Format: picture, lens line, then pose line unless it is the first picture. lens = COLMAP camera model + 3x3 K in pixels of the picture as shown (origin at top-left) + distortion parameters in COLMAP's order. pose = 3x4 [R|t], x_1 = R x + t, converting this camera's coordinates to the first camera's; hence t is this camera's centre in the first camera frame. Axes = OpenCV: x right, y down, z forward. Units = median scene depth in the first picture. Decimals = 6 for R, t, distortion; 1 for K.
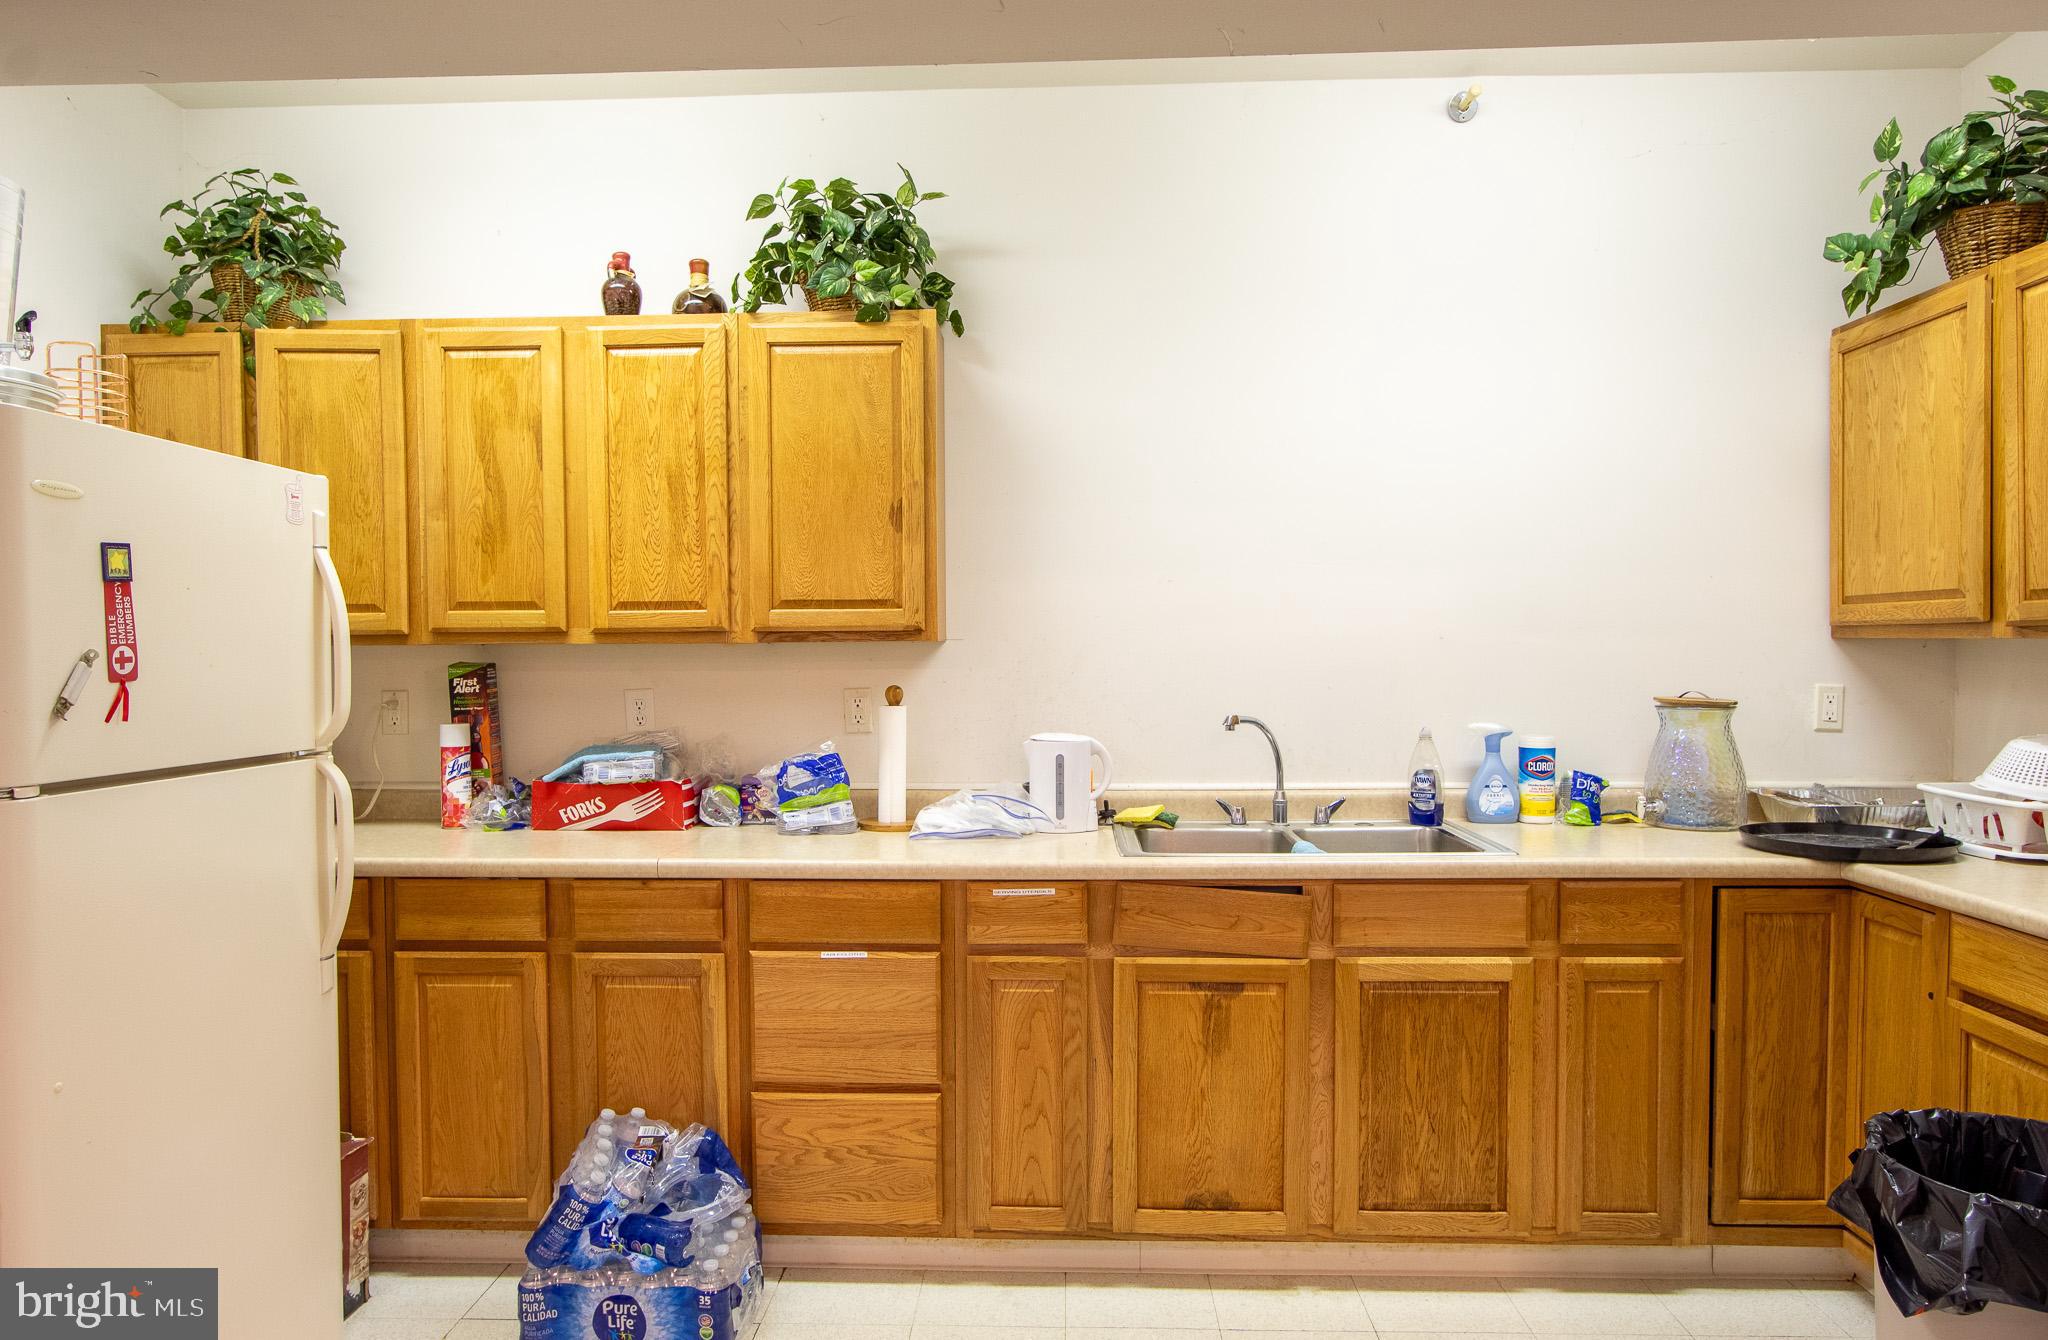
lens RADIAL K [[1334.3, 0, 1024.0], [0, 1334.3, 670.0], [0, 0, 1]] dist [-0.007033, 0.002232]
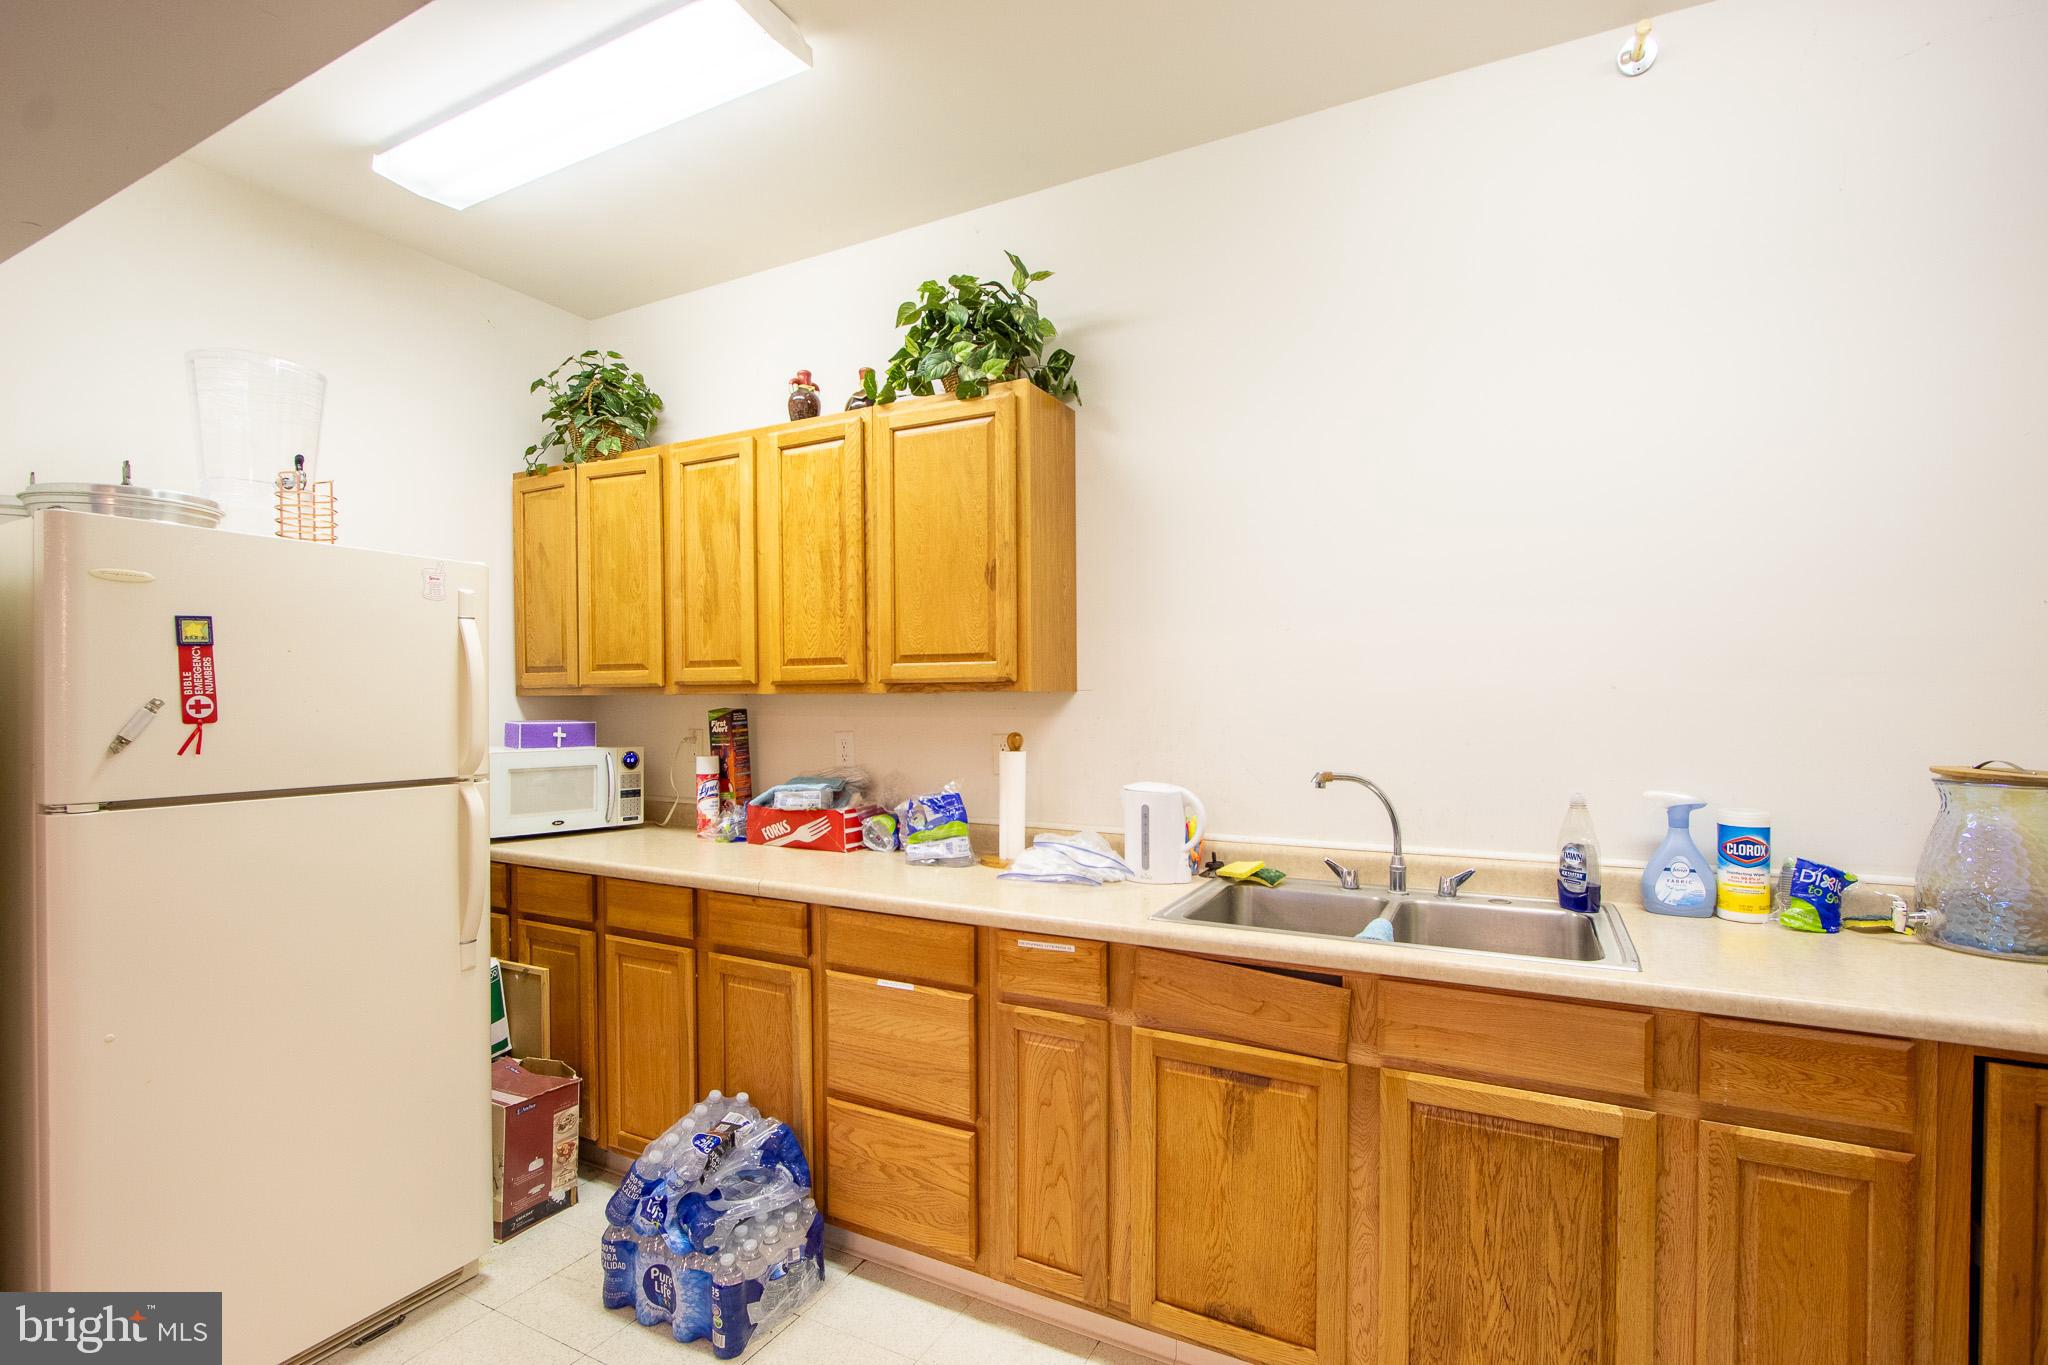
lens RADIAL K [[962.3, 0, 1014.5], [0, 962.3, 699.6], [0, 0, 1]] dist [-0.009103, 0.000406]
pose [[0.896066, 0.002883, -0.443911, 0.266904], [-0.008874, 0.999895, -0.011420, -0.006618], [0.443832, 0.014173, 0.895998, 0.318266]]
